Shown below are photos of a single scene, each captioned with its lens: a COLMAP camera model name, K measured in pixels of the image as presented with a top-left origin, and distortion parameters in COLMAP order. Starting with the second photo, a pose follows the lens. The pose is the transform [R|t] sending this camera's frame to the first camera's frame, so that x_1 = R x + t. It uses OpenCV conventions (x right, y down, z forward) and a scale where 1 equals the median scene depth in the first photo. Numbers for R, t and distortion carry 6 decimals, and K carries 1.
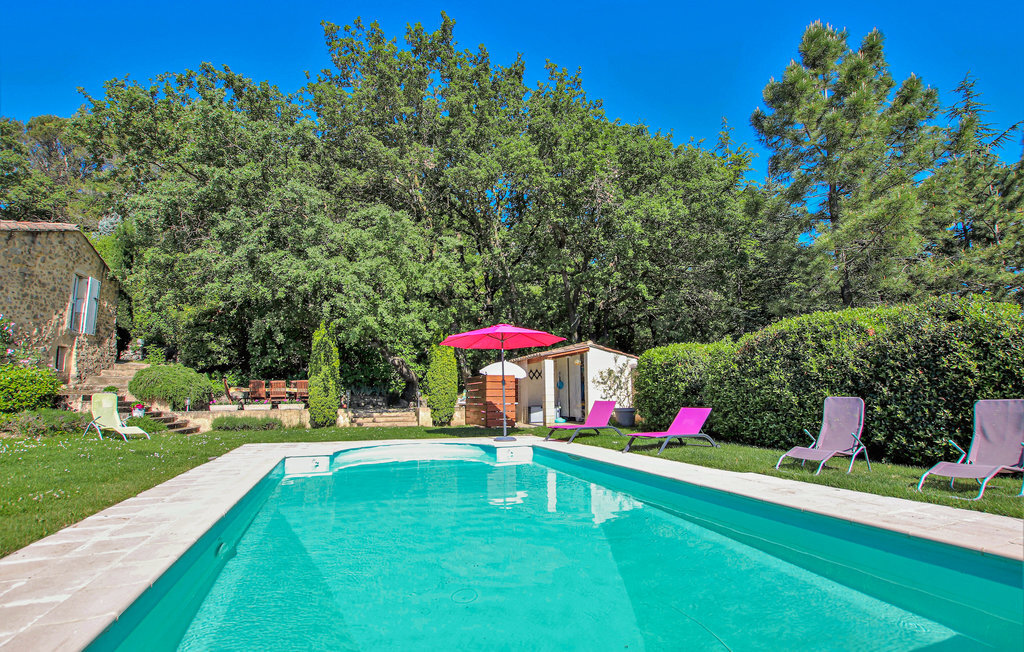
lens RADIAL K [[481.5, 0, 516.2], [0, 481.5, 329.8], [0, 0, 1]] dist [-0.029817, 0.000400]
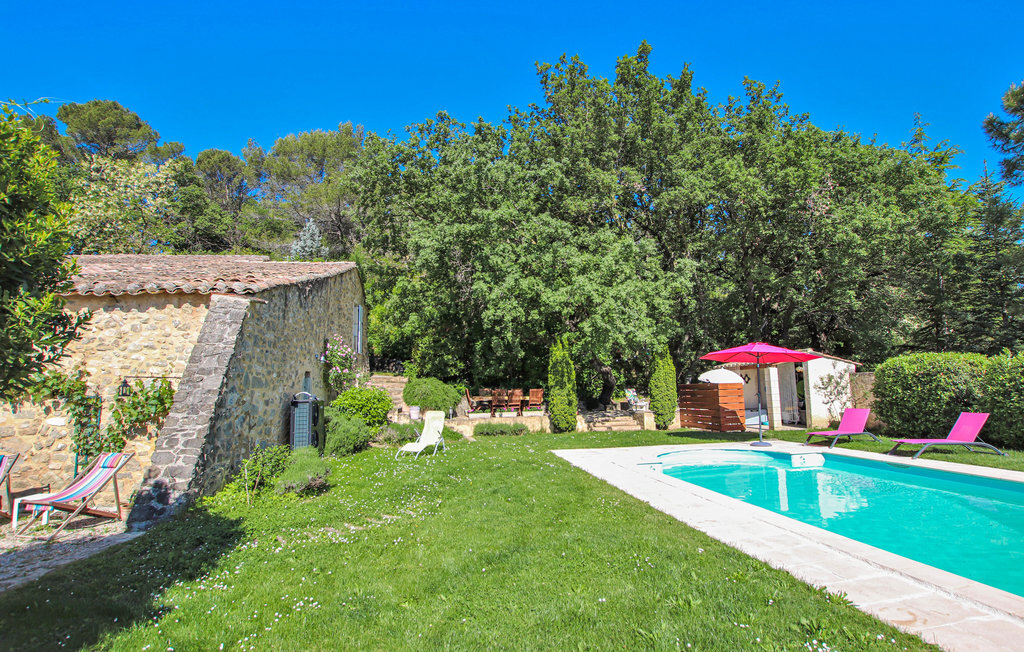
lens RADIAL K [[488.4, 0, 519.4], [0, 488.4, 332.3], [0, 0, 1]] dist [-0.029761, 0.000683]
pose [[0.988121, -0.028243, -0.151059, -0.333330], [0.031732, 0.999281, 0.020736, -0.057629], [0.150365, -0.025283, 0.988307, -0.142197]]
